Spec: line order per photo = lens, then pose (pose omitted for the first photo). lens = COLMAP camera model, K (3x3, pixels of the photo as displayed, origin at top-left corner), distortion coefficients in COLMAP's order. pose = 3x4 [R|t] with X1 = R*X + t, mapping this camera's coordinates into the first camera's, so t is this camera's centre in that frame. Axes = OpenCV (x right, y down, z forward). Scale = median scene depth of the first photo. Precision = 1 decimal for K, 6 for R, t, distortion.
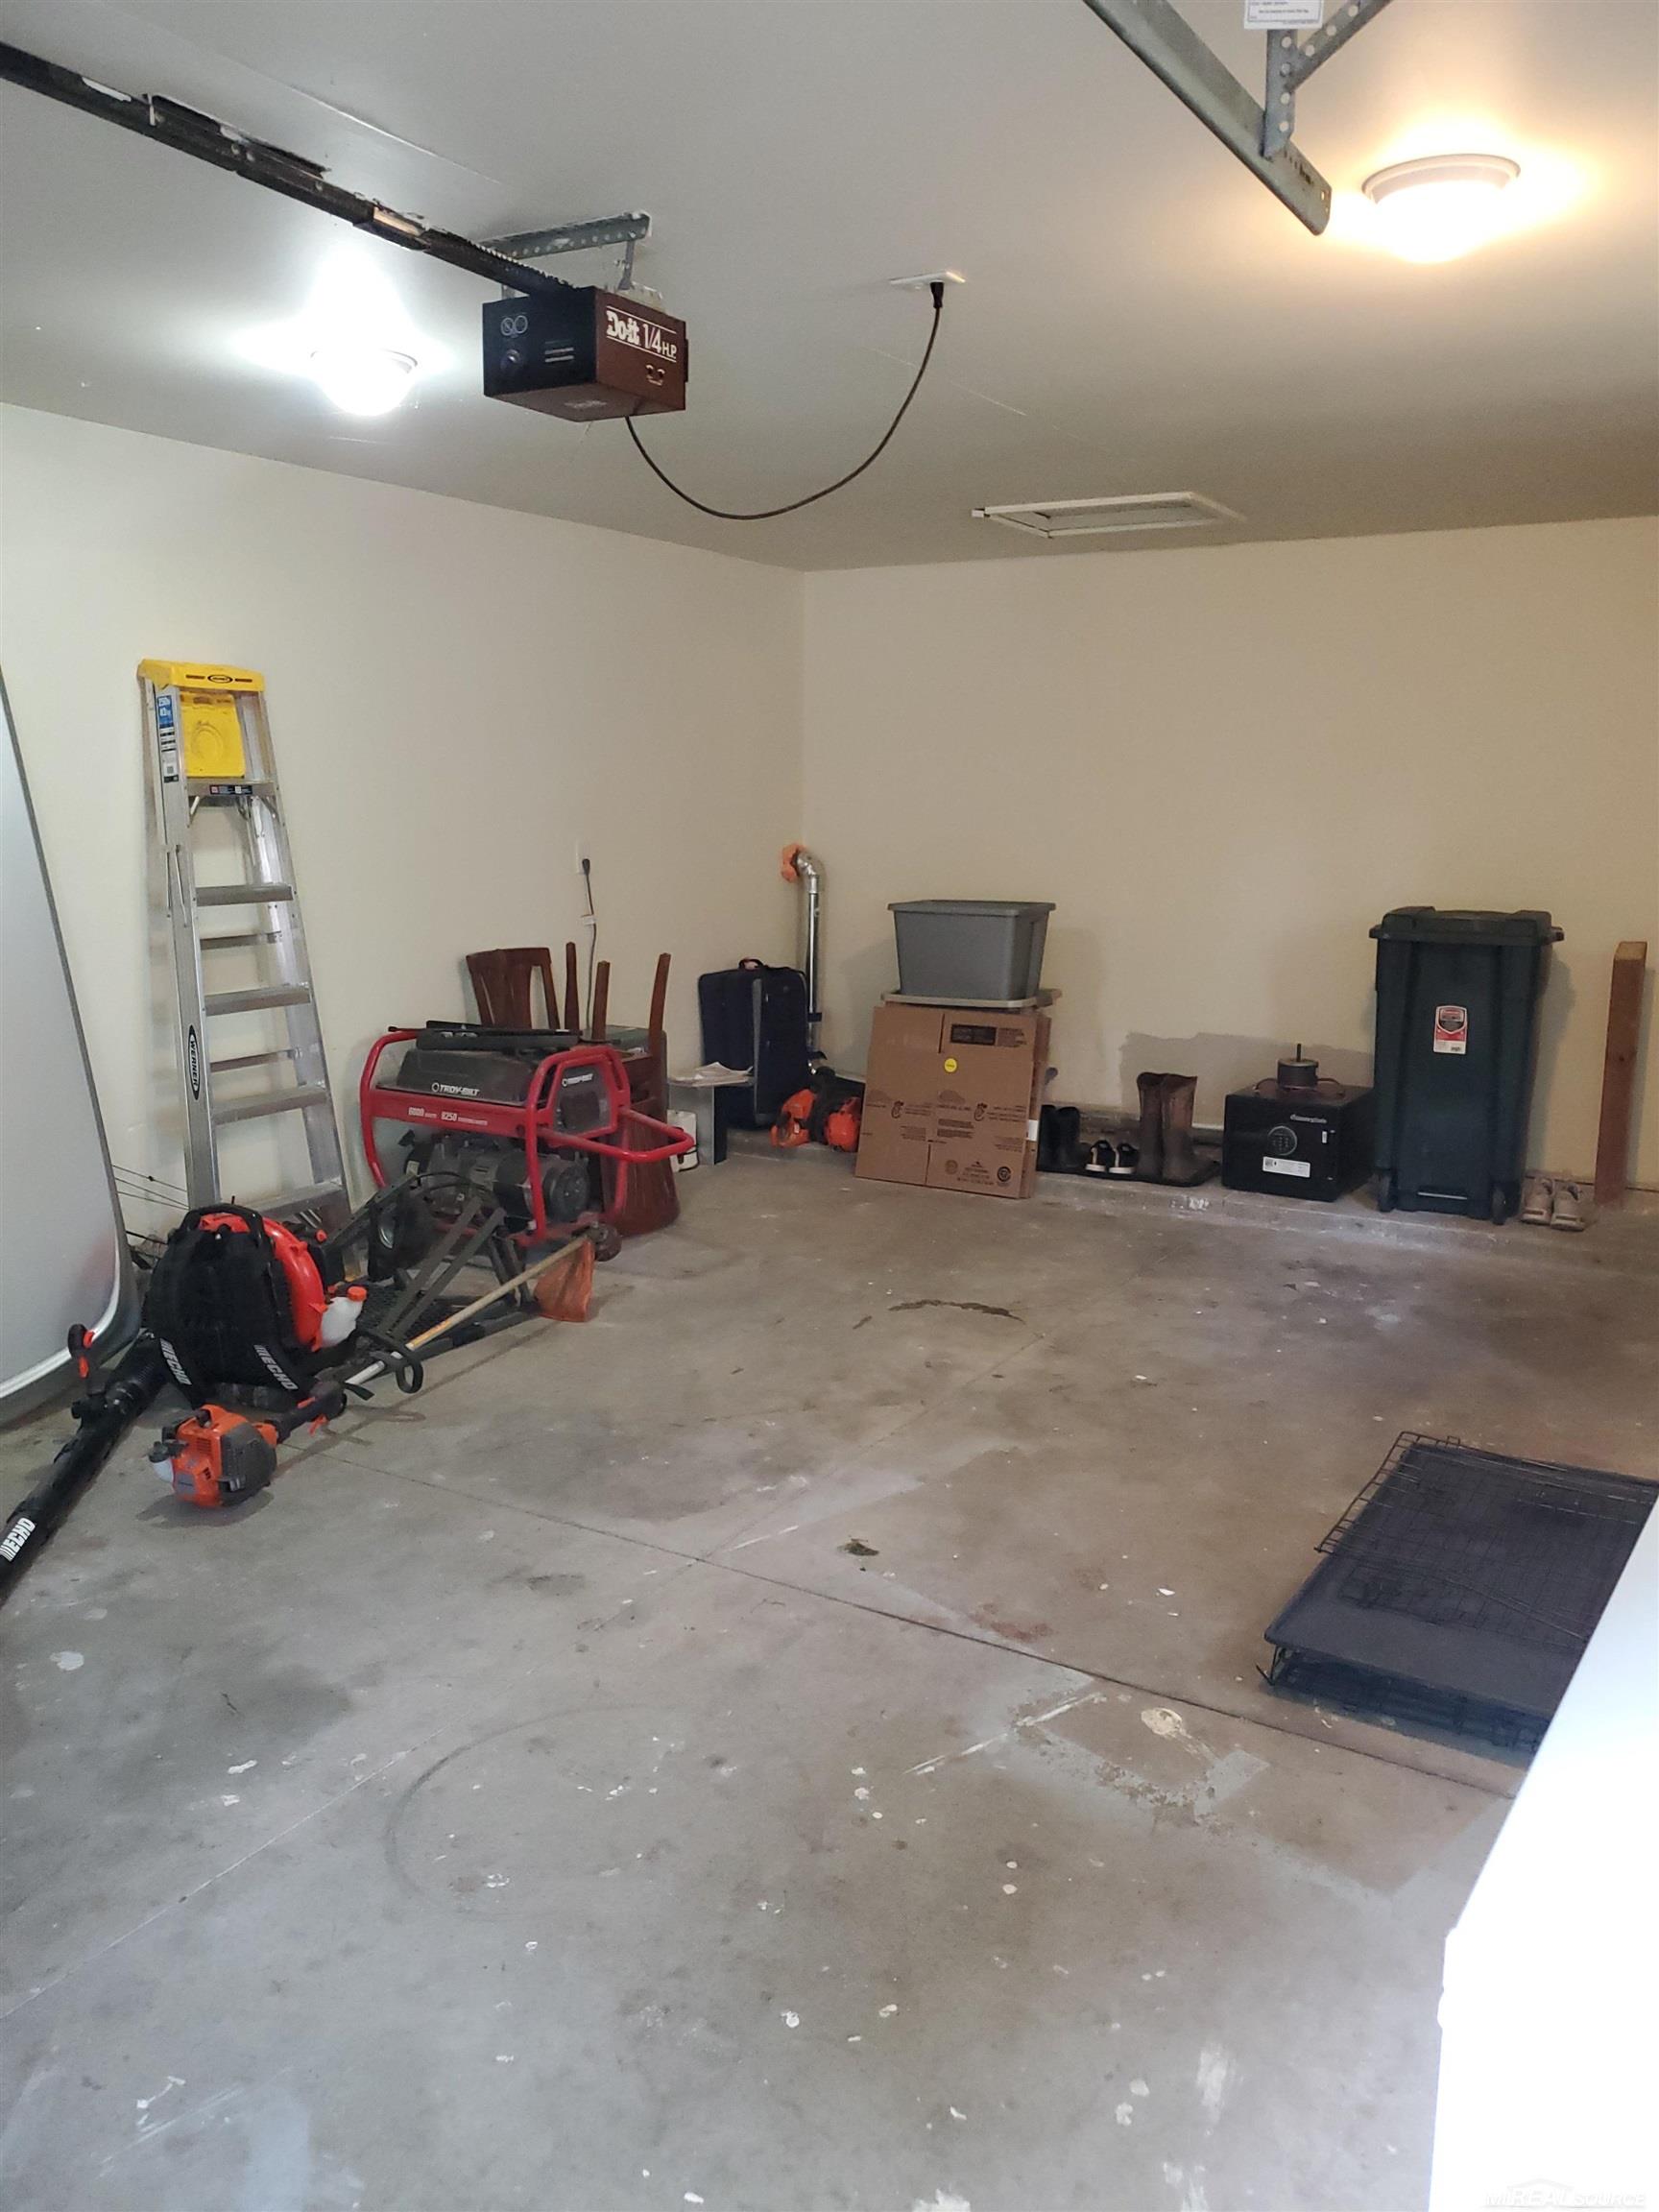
lens RADIAL K [[1682.1, 0, 842.8], [0, 1682.1, 1100.0], [0, 0, 1]] dist [0.002627, 0.003896]
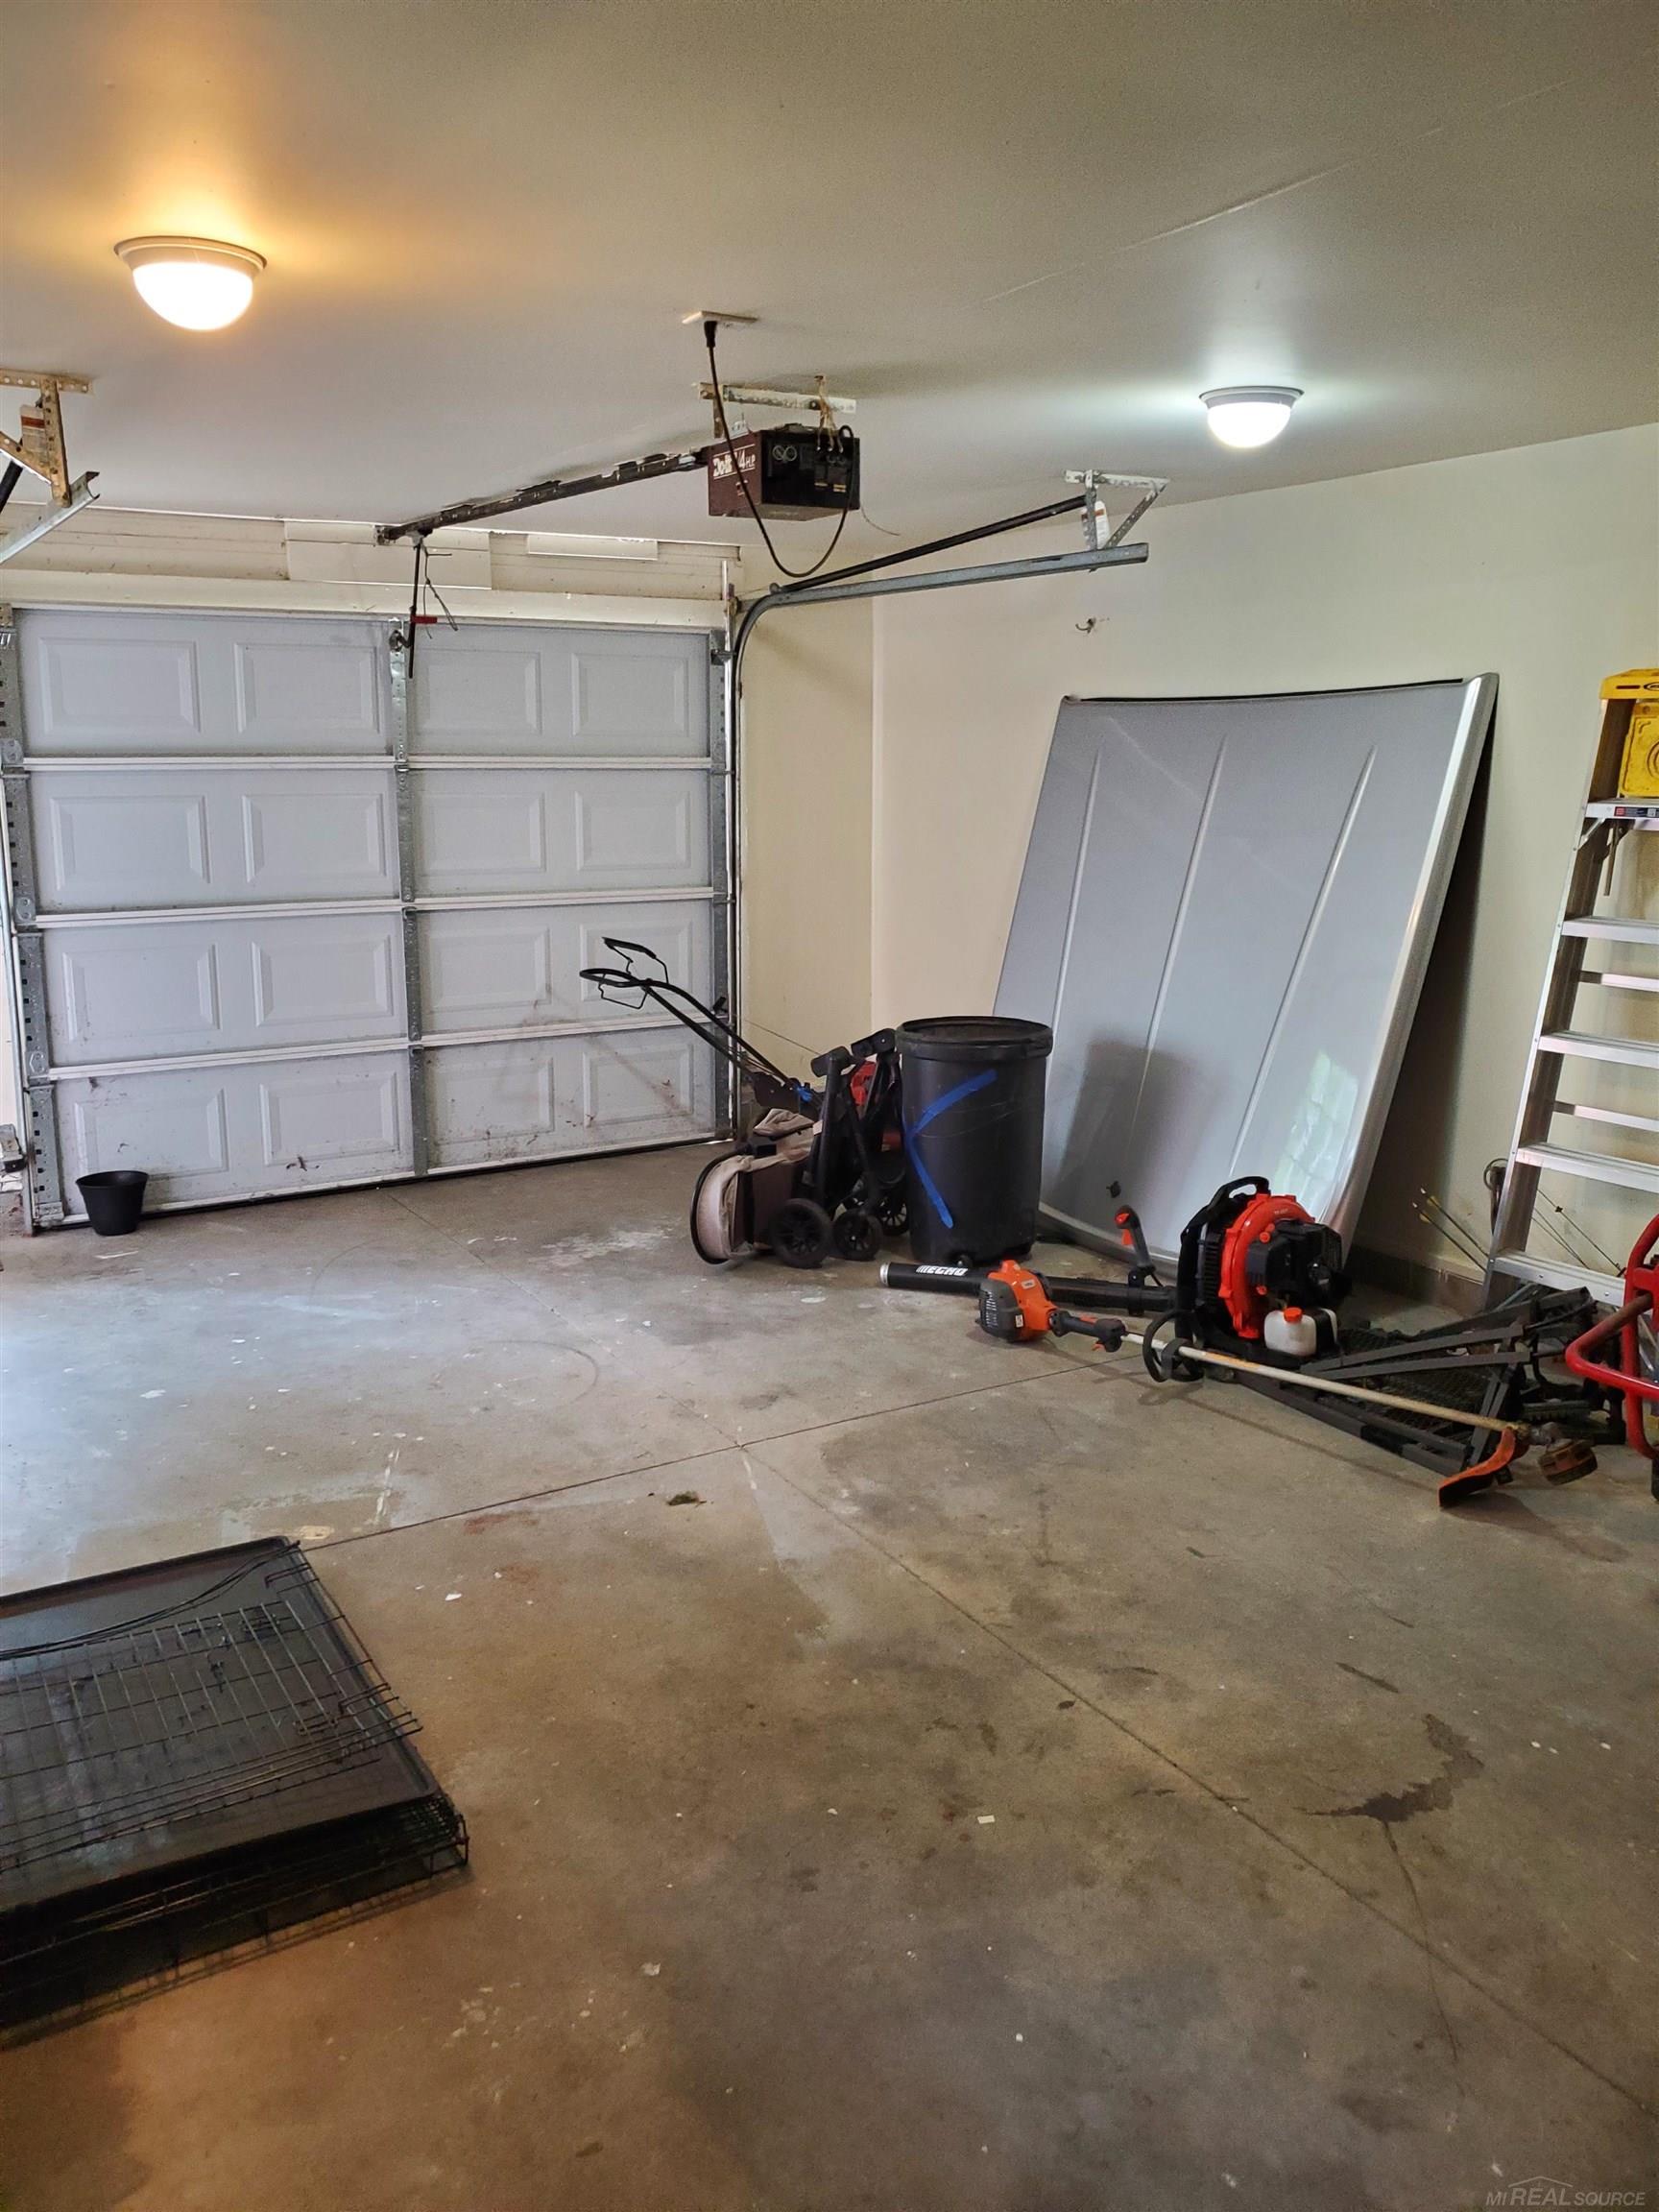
lens RADIAL K [[1682.1, 0, 842.8], [0, 1682.1, 1100.0], [0, 0, 1]] dist [0.002627, 0.003896]
pose [[-0.447643, 0.186822, -0.874479, 0.843228], [-0.168578, 0.942766, 0.287705, -0.307229], [0.878178, 0.276207, -0.390528, 1.375303]]
